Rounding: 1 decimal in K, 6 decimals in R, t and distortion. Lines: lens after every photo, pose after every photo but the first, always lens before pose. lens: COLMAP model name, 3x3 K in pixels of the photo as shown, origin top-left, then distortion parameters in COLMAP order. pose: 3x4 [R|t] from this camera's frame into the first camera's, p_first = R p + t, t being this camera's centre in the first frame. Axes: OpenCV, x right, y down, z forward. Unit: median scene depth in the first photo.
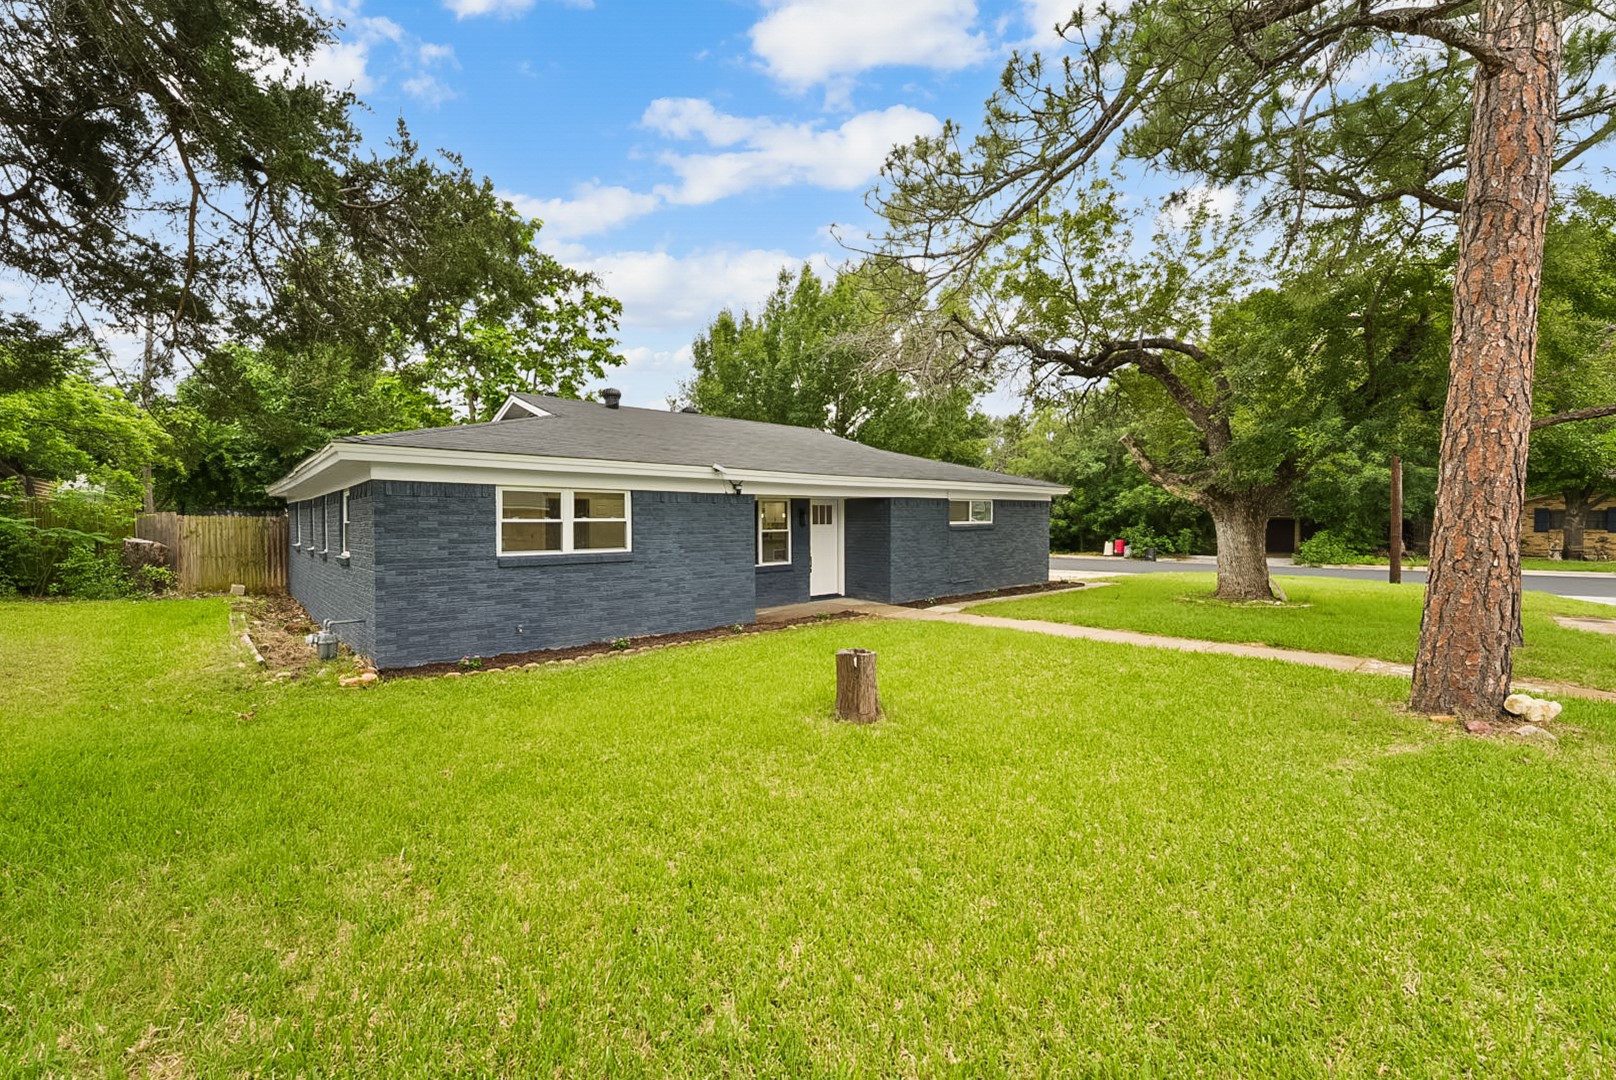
lens RADIAL K [[652.6, 0, 800.8], [0, 652.6, 538.2], [0, 0, 1]] dist [-0.008547, -0.001454]
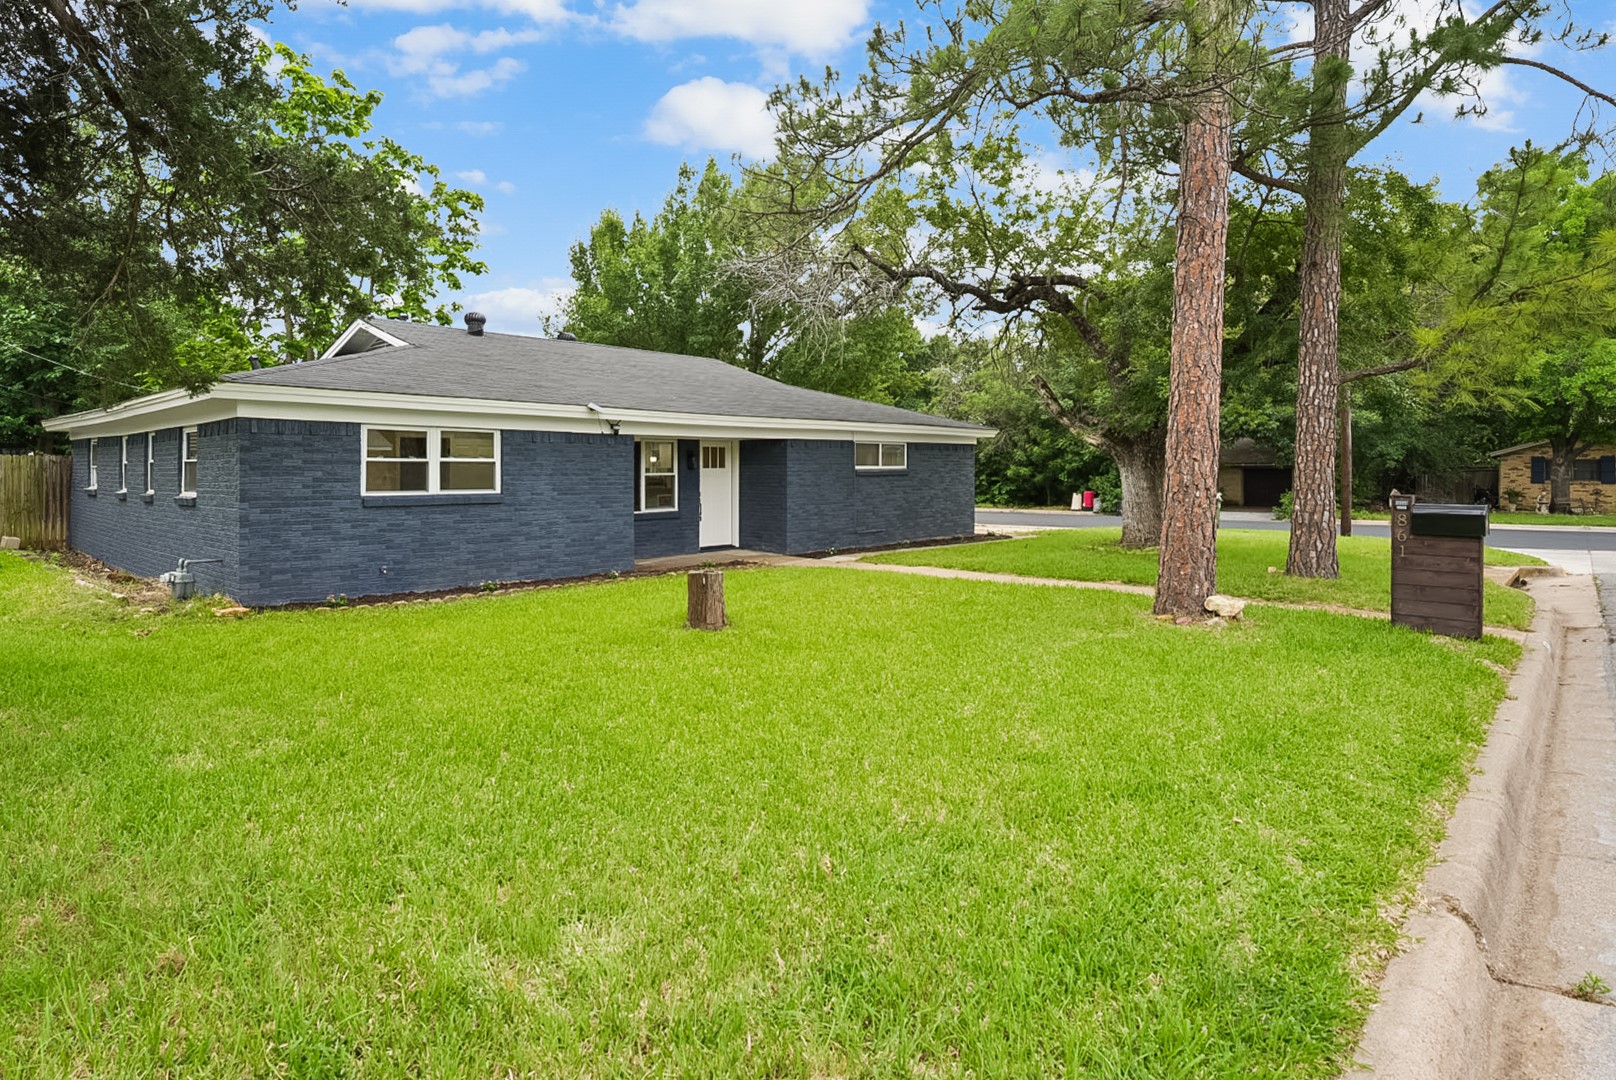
lens RADIAL K [[871.7, 0, 810.2], [0, 871.7, 477.3], [0, 0, 1]] dist [-0.009602, -0.001680]
pose [[0.994751, 0.004403, 0.102228, 0.043759], [-0.002668, 0.999850, -0.017109, 0.012391], [-0.102288, 0.016746, 0.994614, -0.224623]]
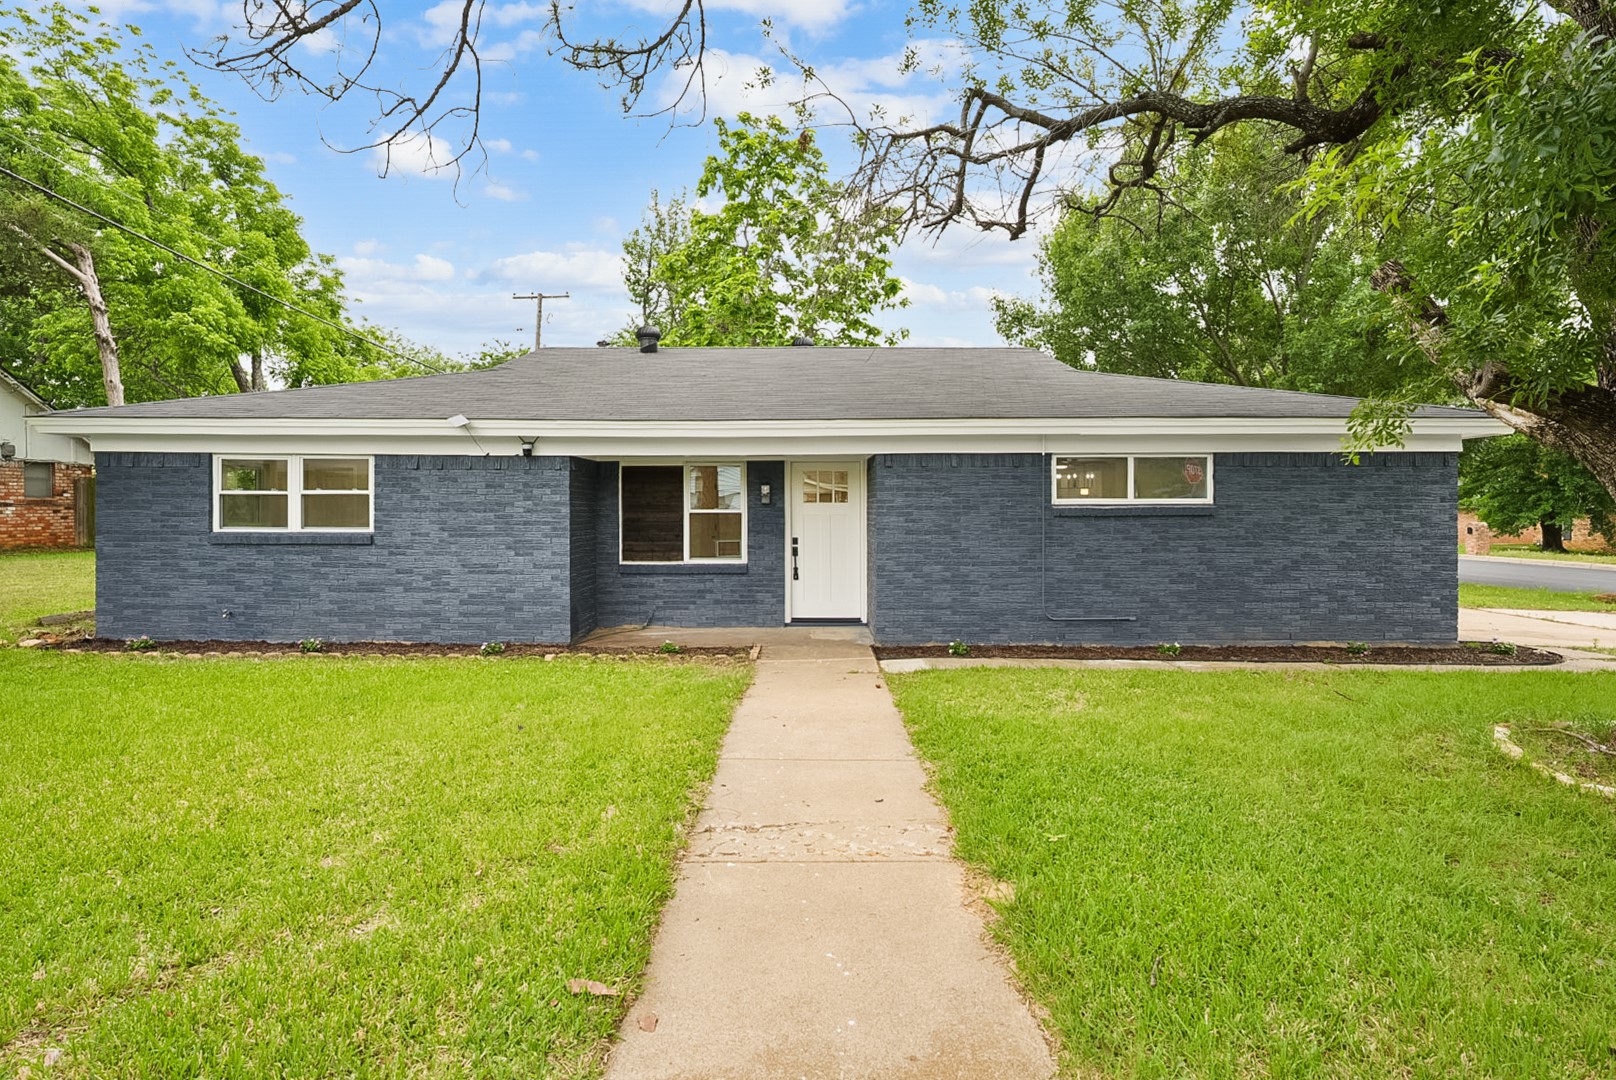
lens RADIAL K [[871.7, 0, 786.6], [0, 871.7, 507.8], [0, 0, 1]] dist [-0.009602, -0.001680]
pose [[0.742928, 0.012128, -0.669262, 0.566530], [-0.023015, 0.999708, -0.007431, -0.009020], [0.668976, 0.020923, 0.742989, 0.384346]]
